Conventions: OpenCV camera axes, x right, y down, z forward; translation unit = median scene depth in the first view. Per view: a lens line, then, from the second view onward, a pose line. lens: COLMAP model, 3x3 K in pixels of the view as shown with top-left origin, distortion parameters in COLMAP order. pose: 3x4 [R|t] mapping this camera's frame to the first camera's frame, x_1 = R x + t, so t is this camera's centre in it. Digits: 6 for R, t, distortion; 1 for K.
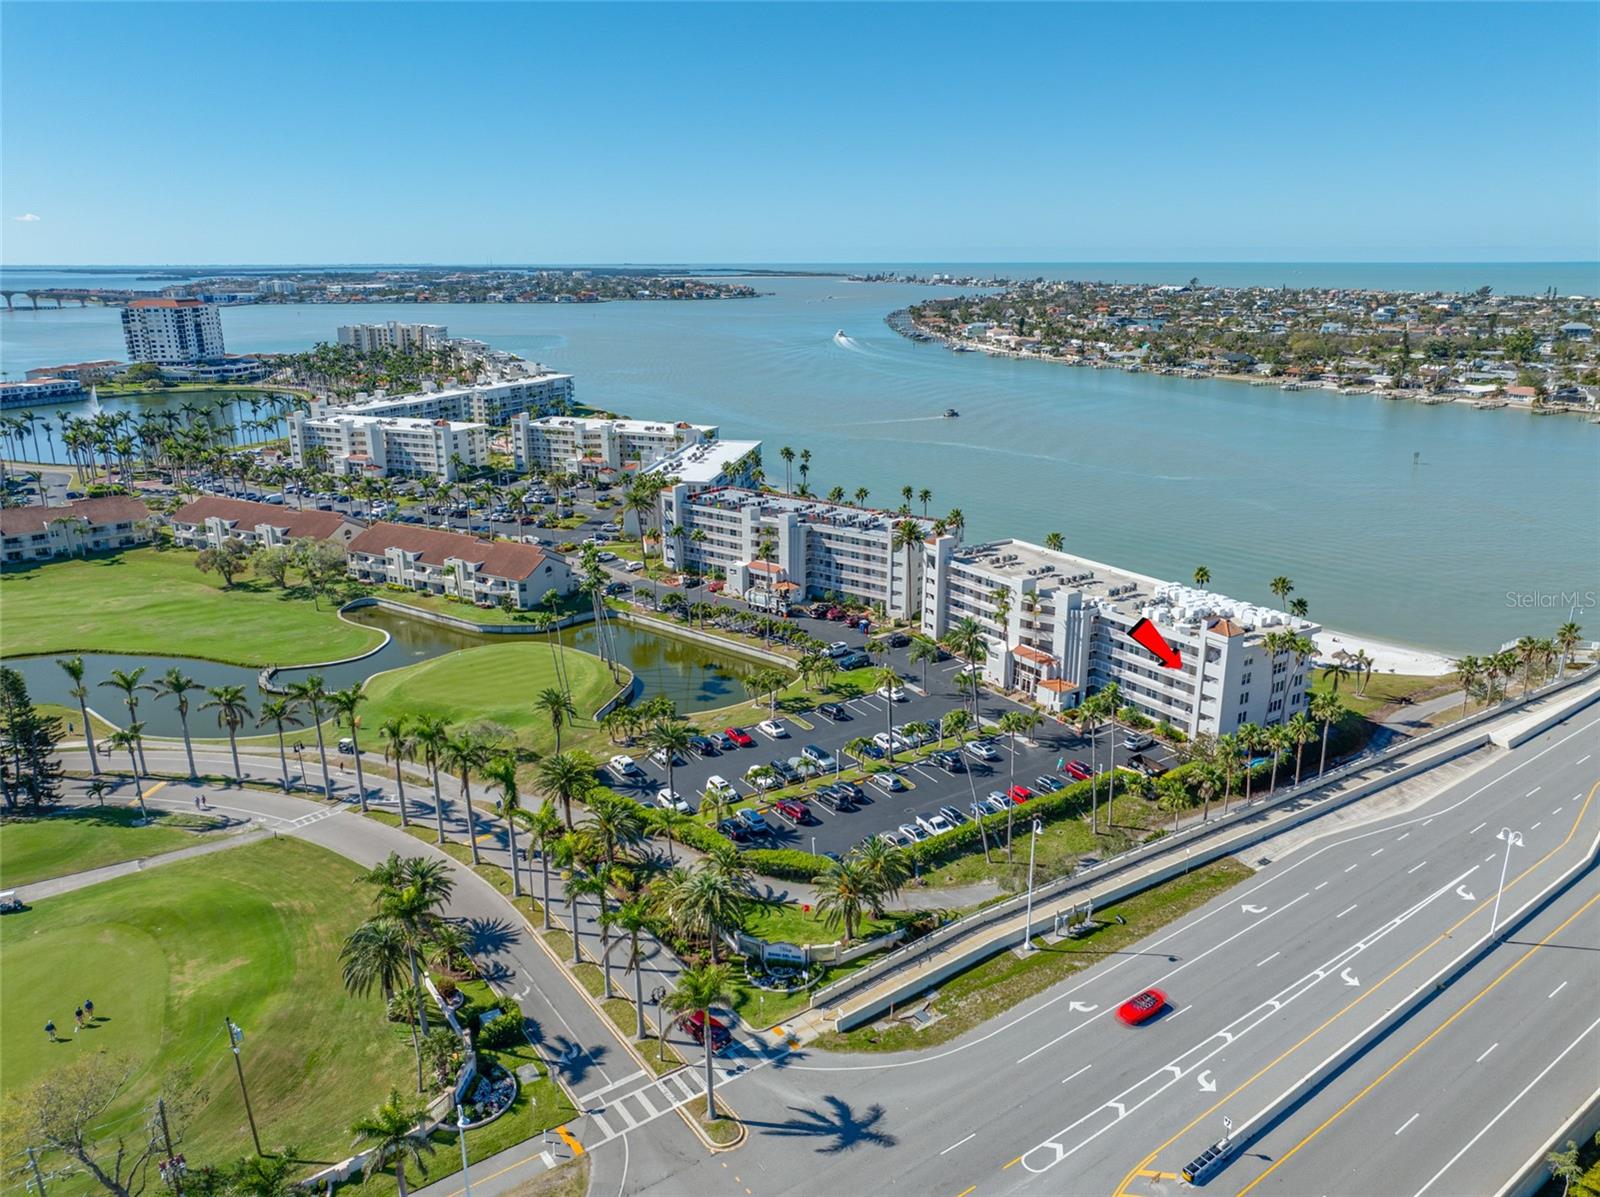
lens RADIAL K [[1128.7, 0, 799.9], [0, 1128.7, 598.7], [0, 0, 1]] dist [-0.000055, 0.003263]
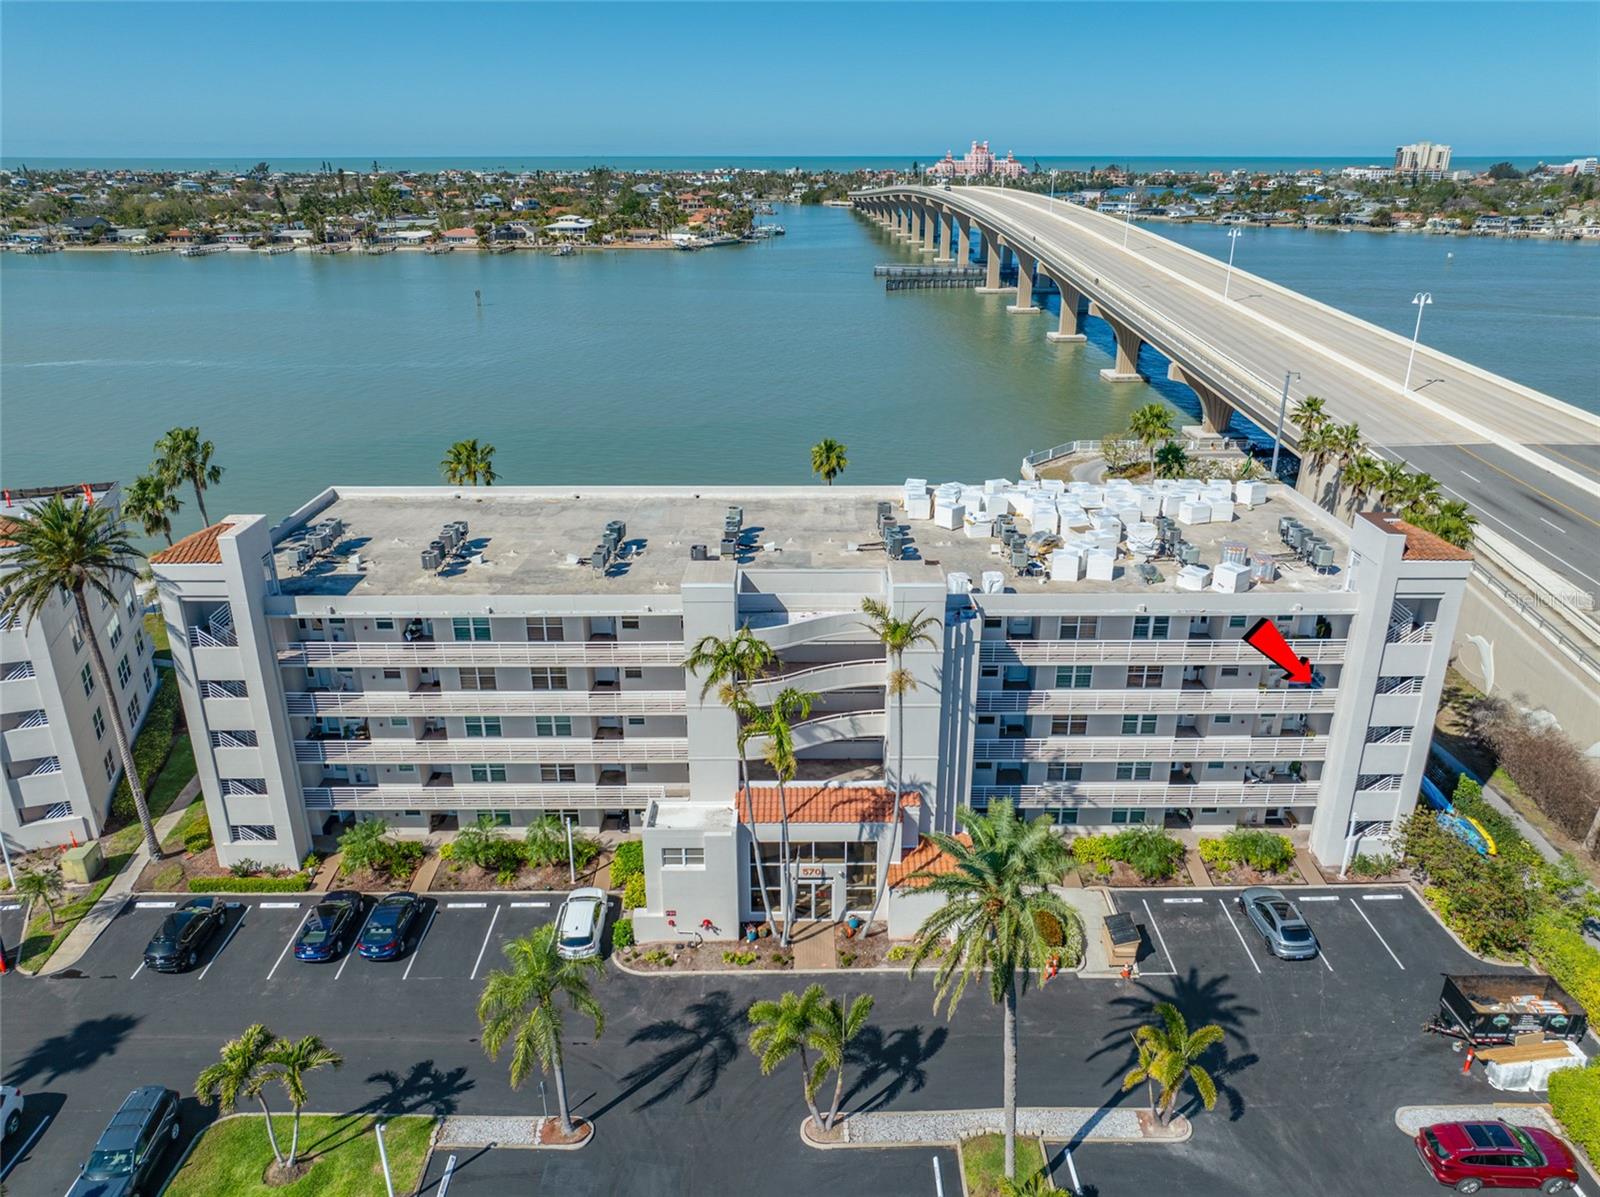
lens RADIAL K [[1128.7, 0, 799.1], [0, 1128.7, 598.6], [0, 0, 1]] dist [-0.000055, 0.003263]
pose [[0.550460, -0.305903, 0.776800, -0.017266], [0.242218, 0.948949, 0.202054, -0.059064], [-0.798952, 0.076932, 0.596453, 0.714348]]
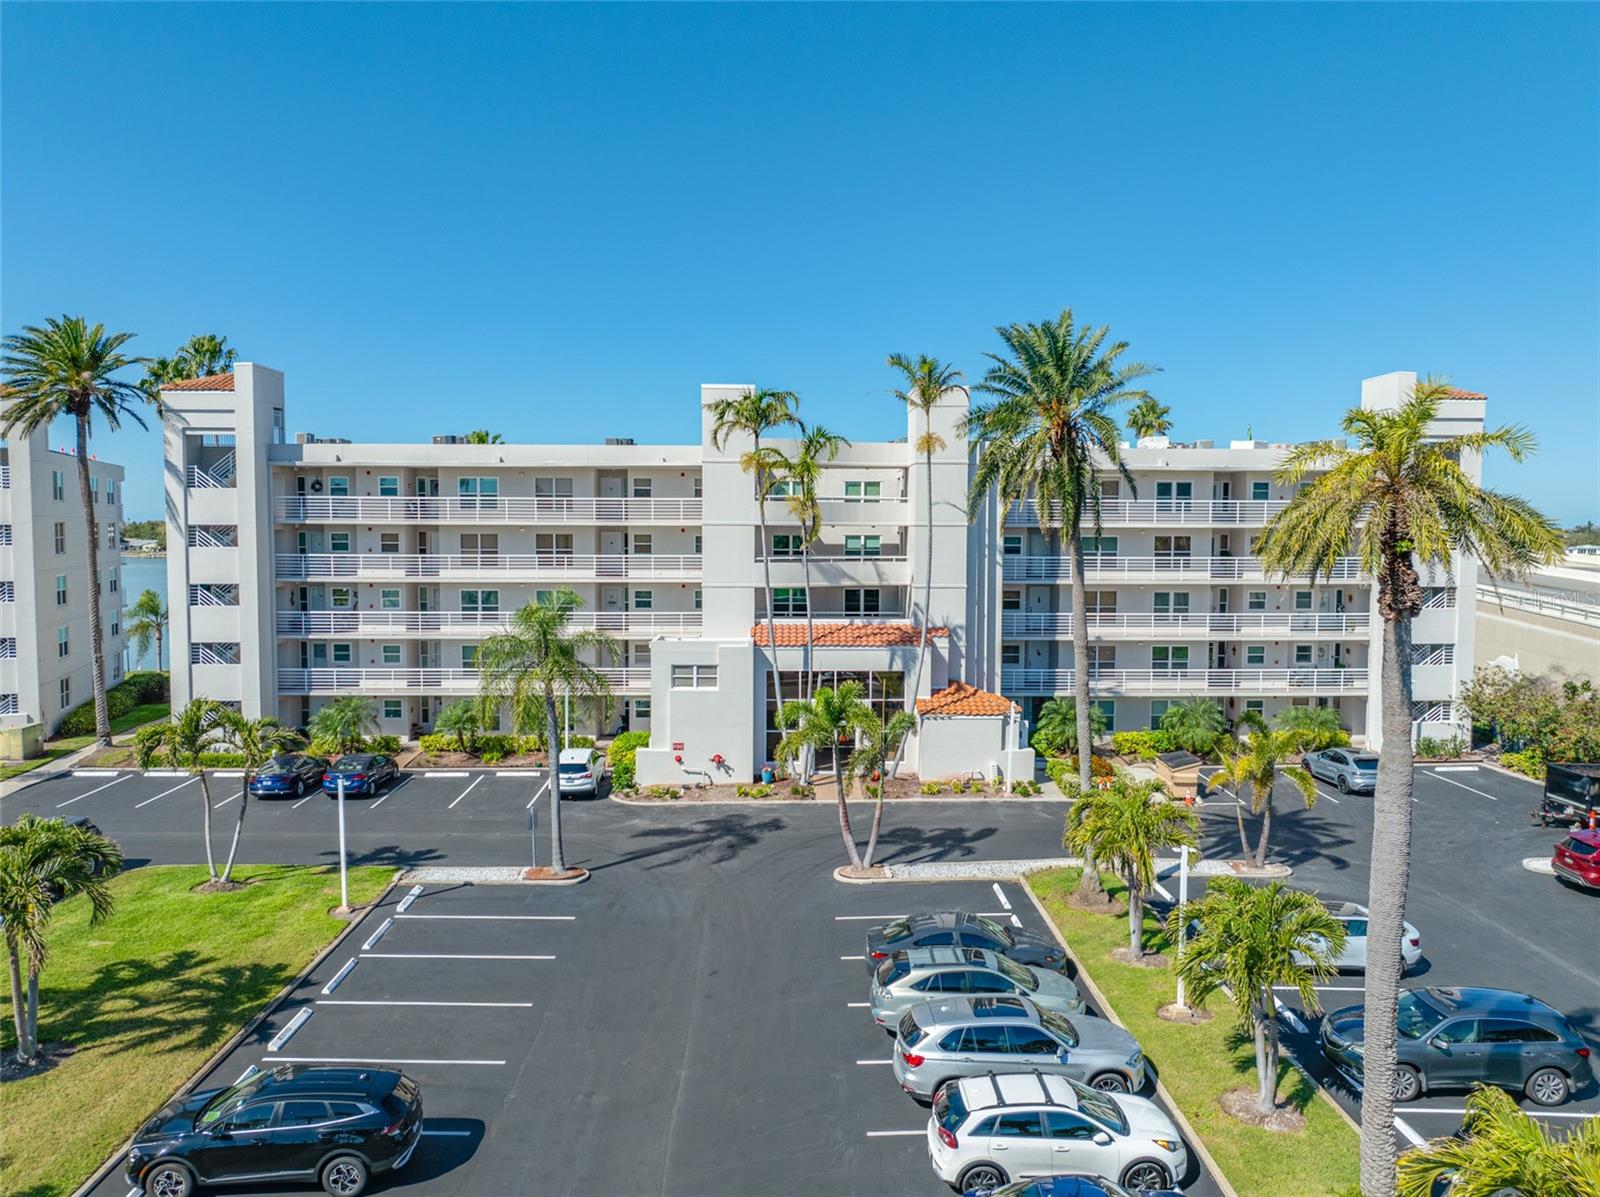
lens RADIAL K [[1128.7, 0, 802.3], [0, 1128.7, 594.3], [0, 0, 1]] dist [-0.000055, 0.003263]
pose [[0.534805, -0.045005, 0.843776, -0.036026], [0.239229, 0.965788, -0.100116, 0.057902], [-0.810403, 0.255398, 0.527274, 0.747810]]
